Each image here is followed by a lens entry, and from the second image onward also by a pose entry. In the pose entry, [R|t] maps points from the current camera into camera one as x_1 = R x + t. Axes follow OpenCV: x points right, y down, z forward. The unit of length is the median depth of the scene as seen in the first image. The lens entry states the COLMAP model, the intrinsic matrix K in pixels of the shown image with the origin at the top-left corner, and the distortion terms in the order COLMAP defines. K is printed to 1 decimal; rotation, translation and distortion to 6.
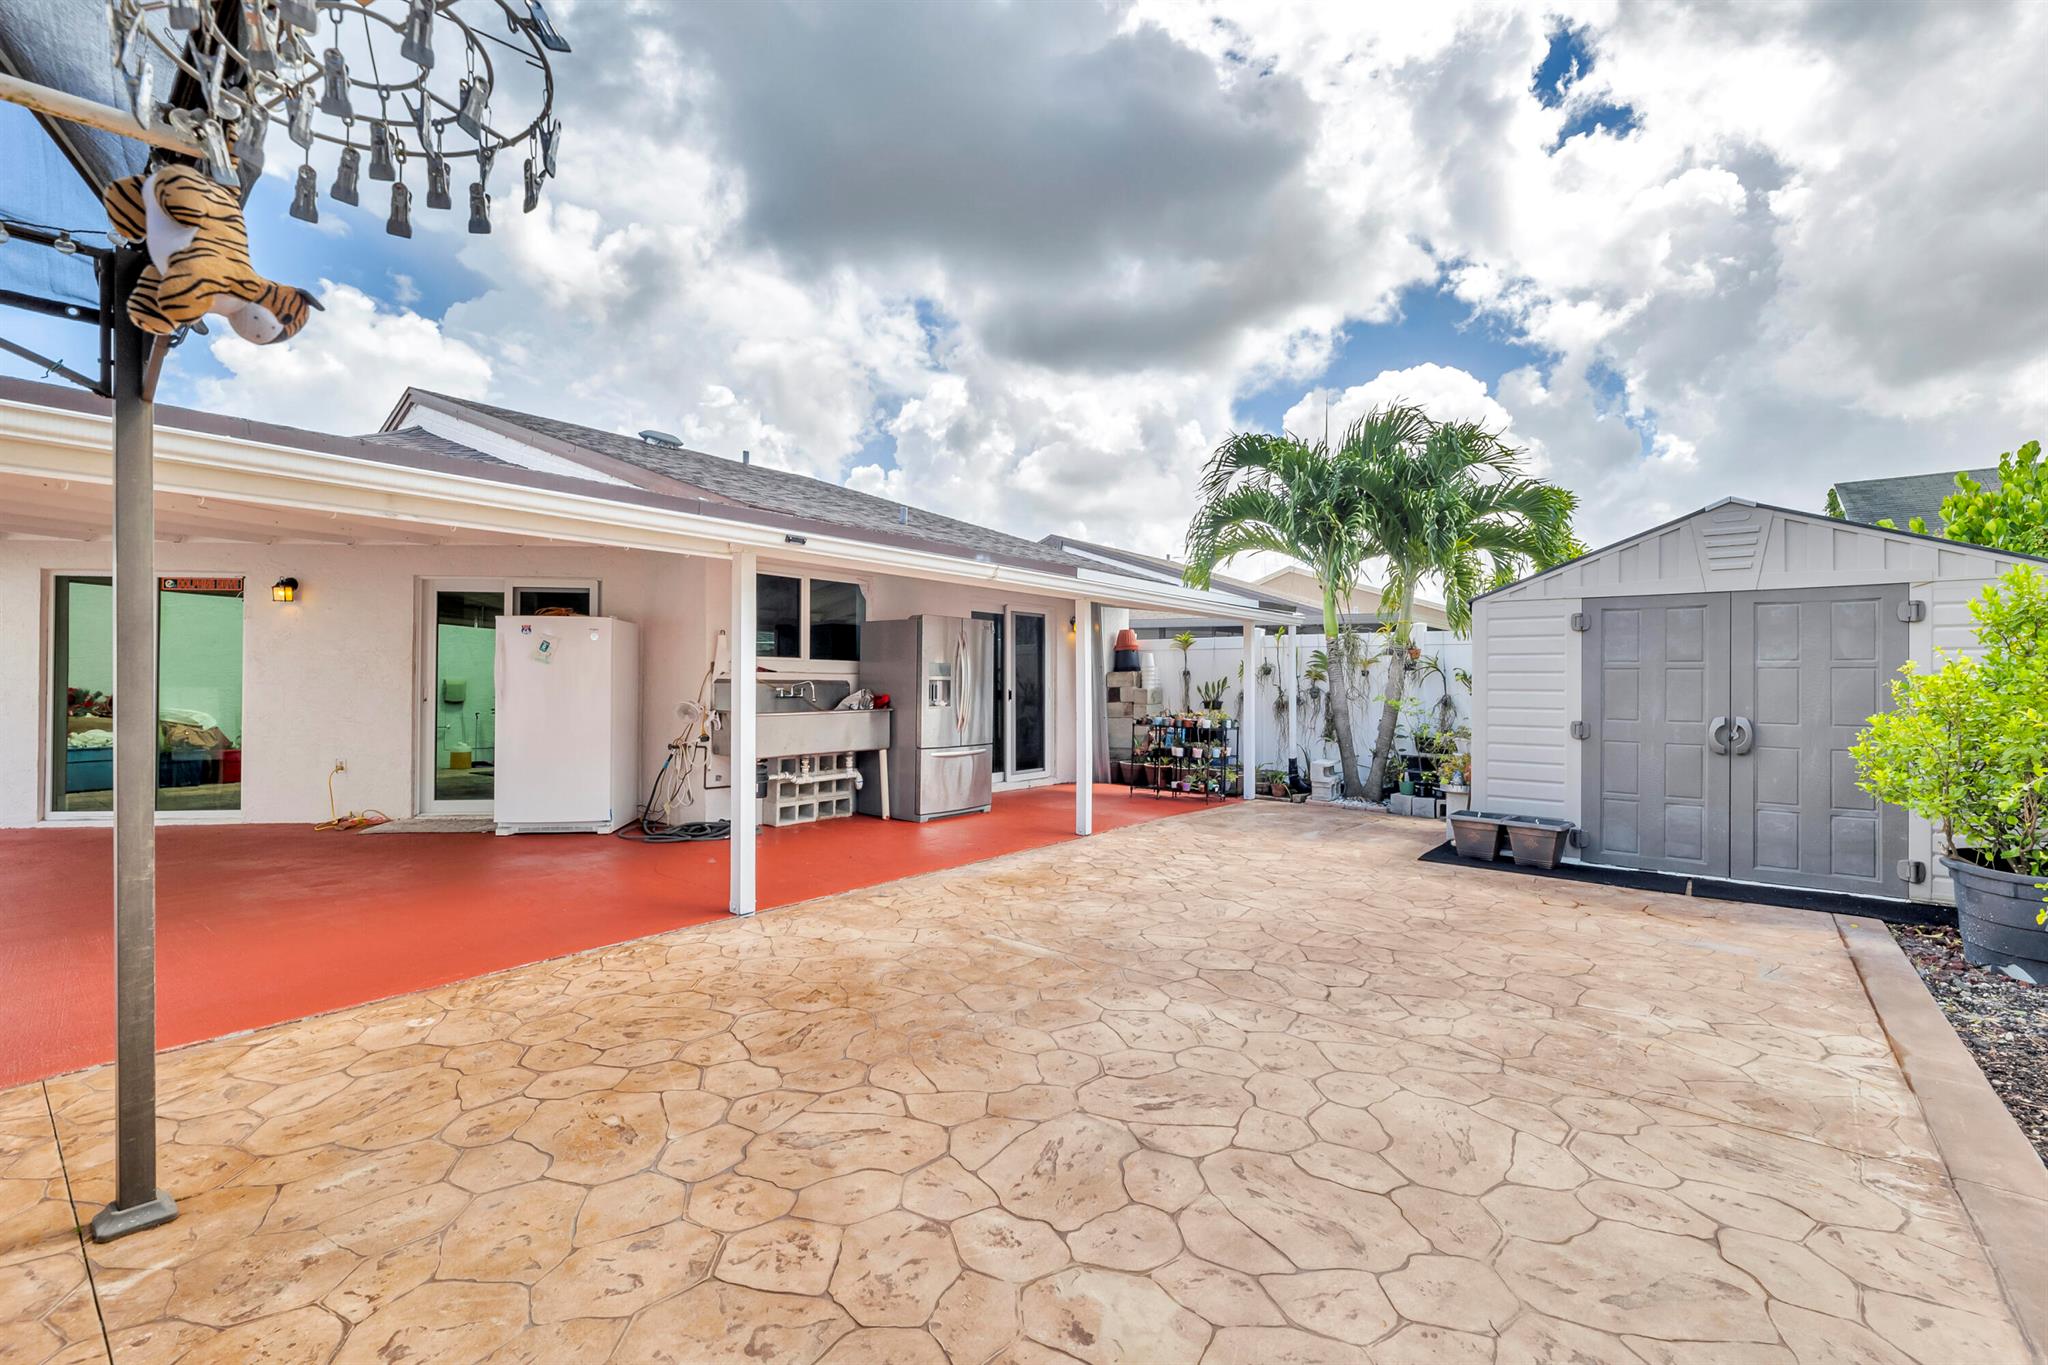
lens RADIAL K [[877.3, 0, 1020.0], [0, 877.3, 677.8], [0, 0, 1]] dist [0.000640, -0.000168]
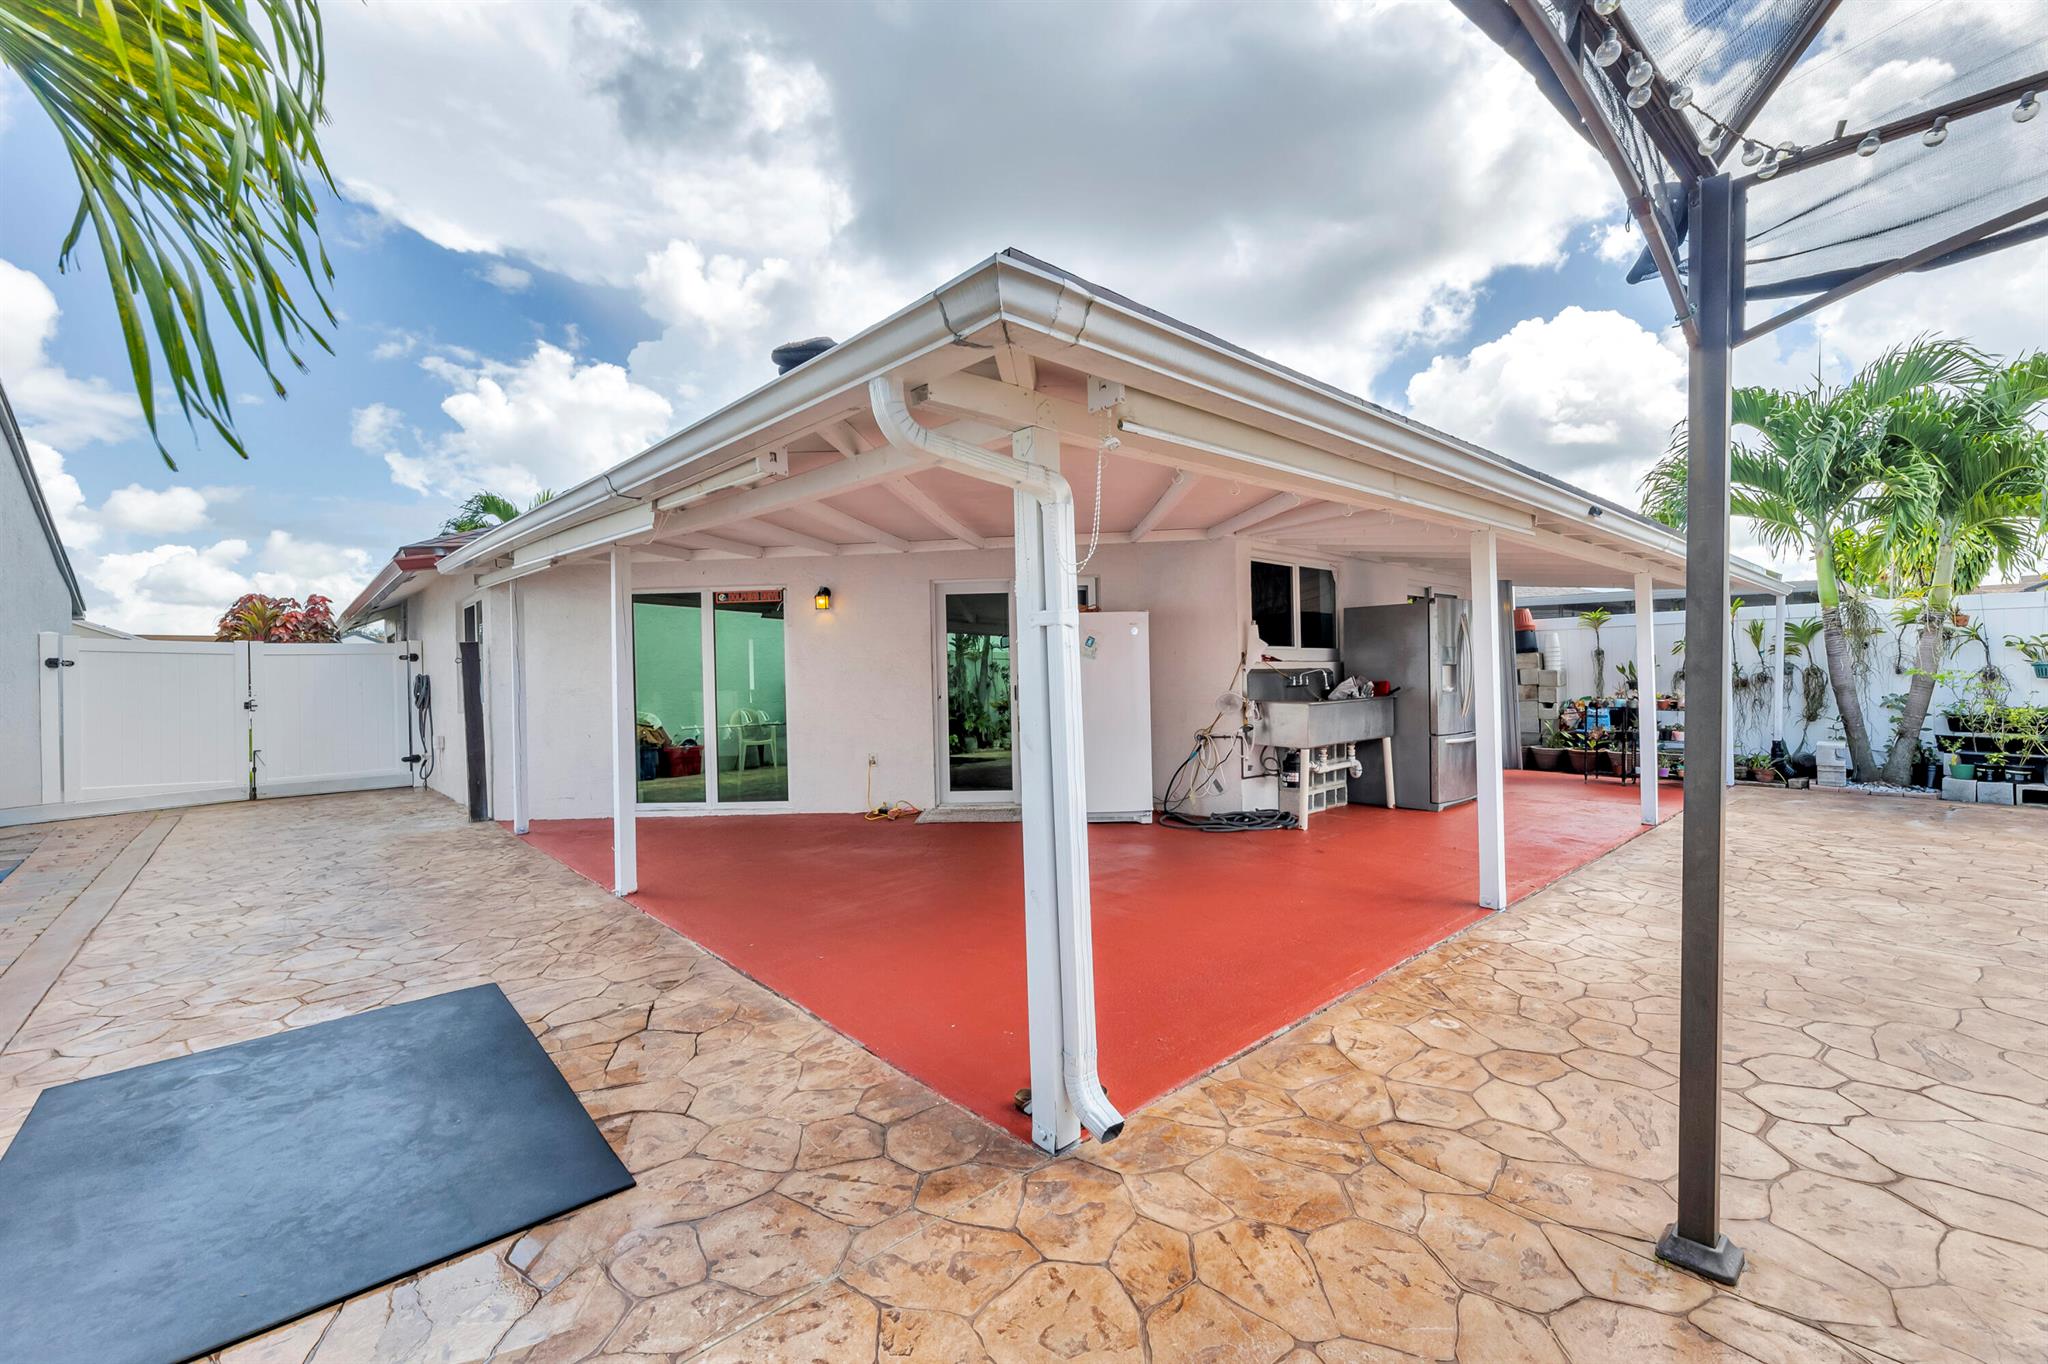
lens RADIAL K [[842.0, 0, 1024.0], [0, 842.0, 682.0], [0, 0, 1]] dist [0.000177, -0.000032]
pose [[0.987235, -0.025789, -0.157166, -0.592555], [0.027936, 0.999544, 0.011468, -0.002566], [0.156799, -0.015712, 0.987506, 0.014631]]
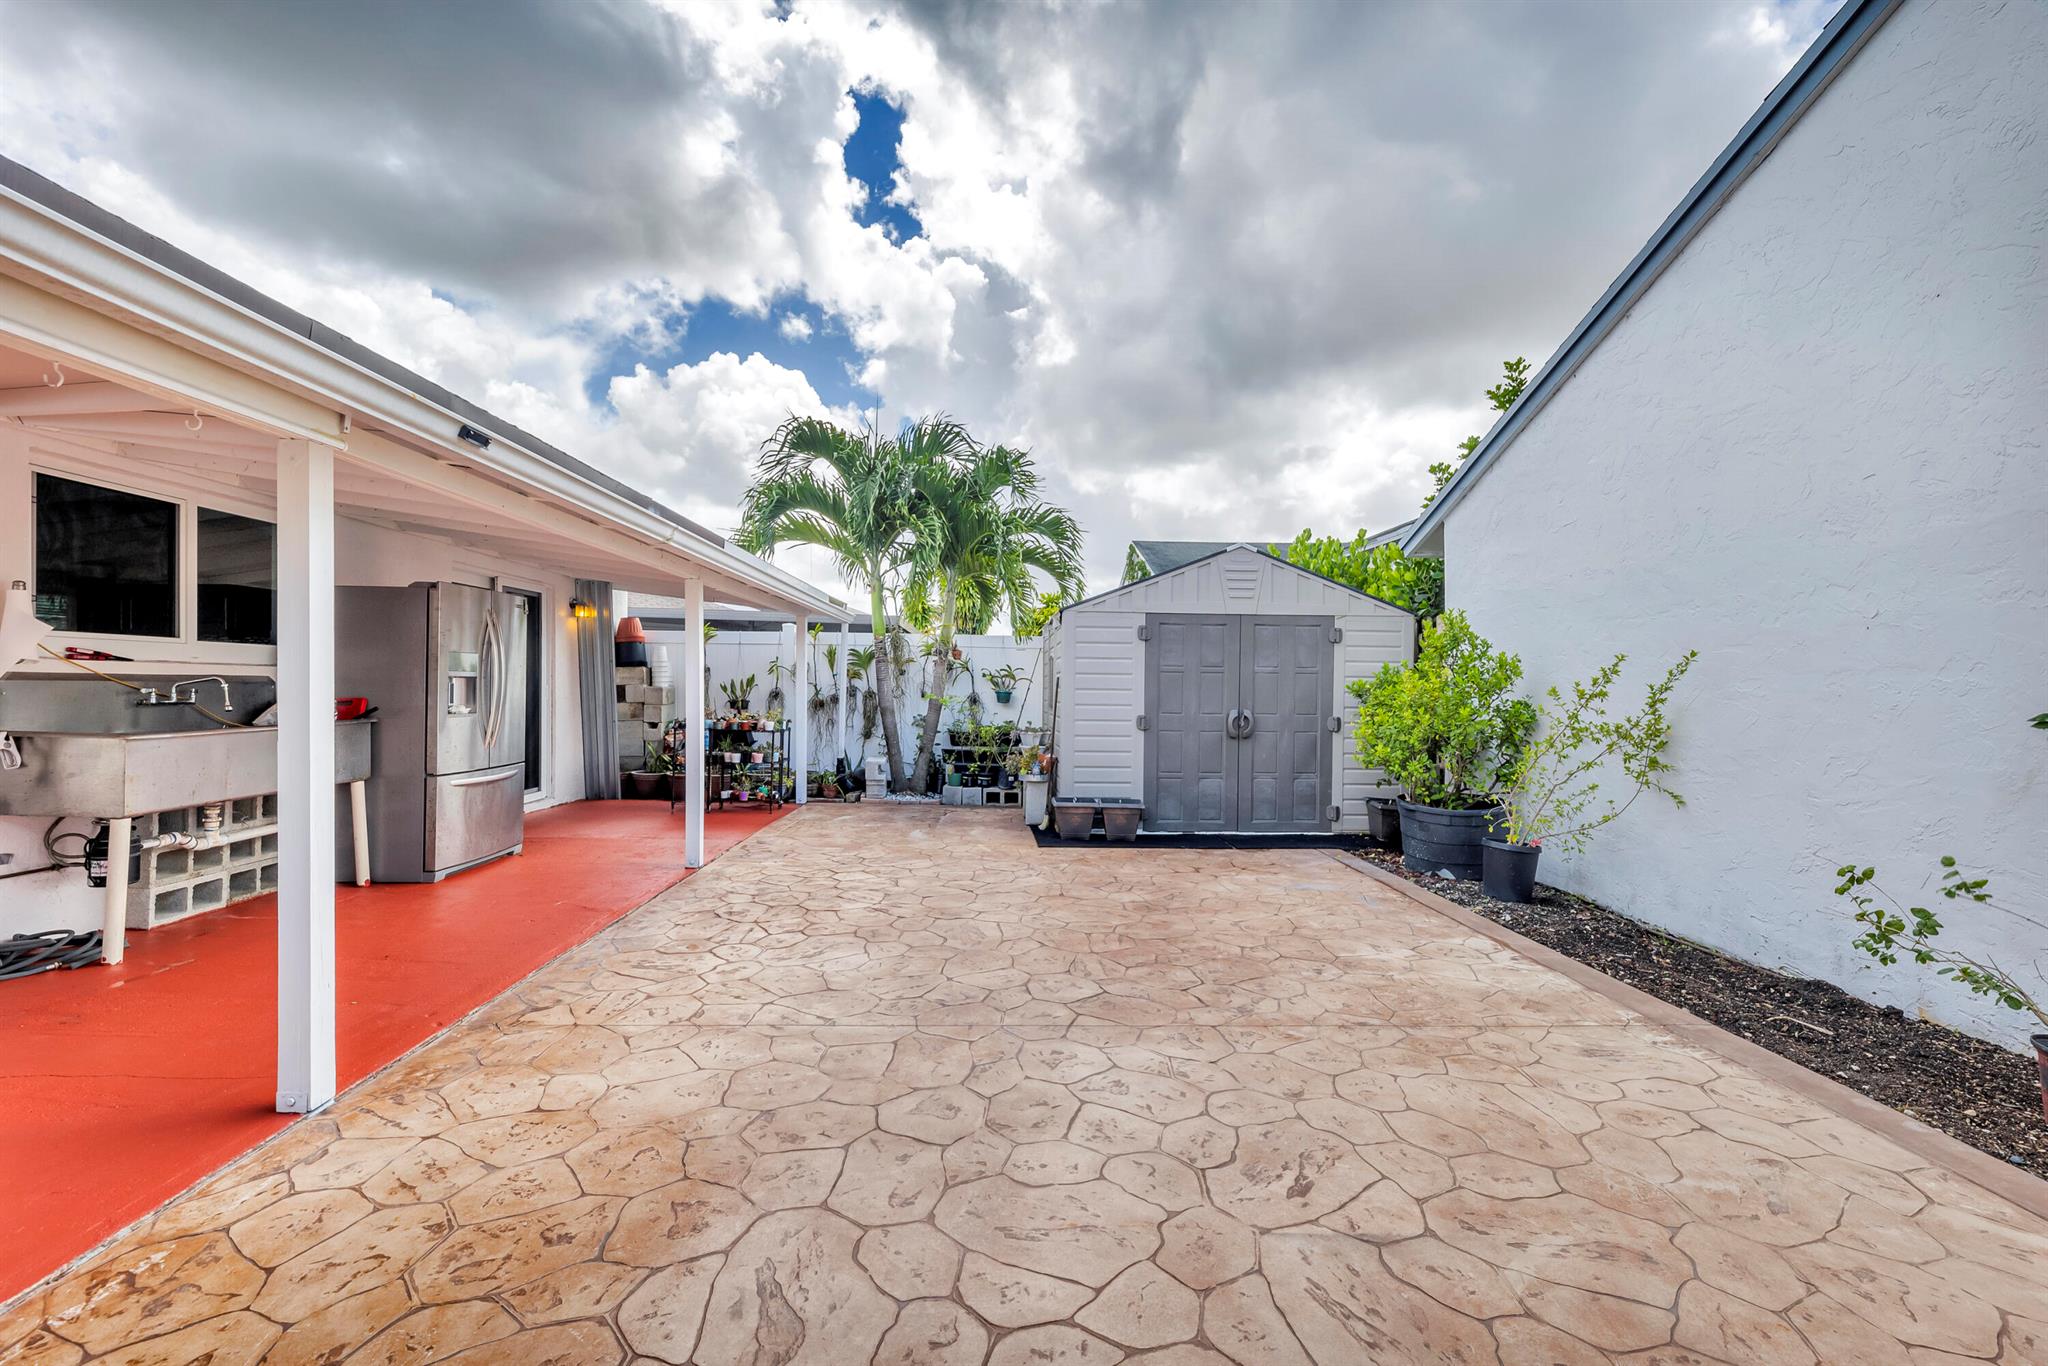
lens RADIAL K [[842.0, 0, 1024.0], [0, 842.0, 683.0], [0, 0, 1]] dist [0.000177, -0.000032]
pose [[0.750456, 0.002219, 0.660917, -0.290053], [-0.009508, 0.999927, 0.007439, -0.002091], [-0.660852, -0.011867, 0.750422, 0.281241]]
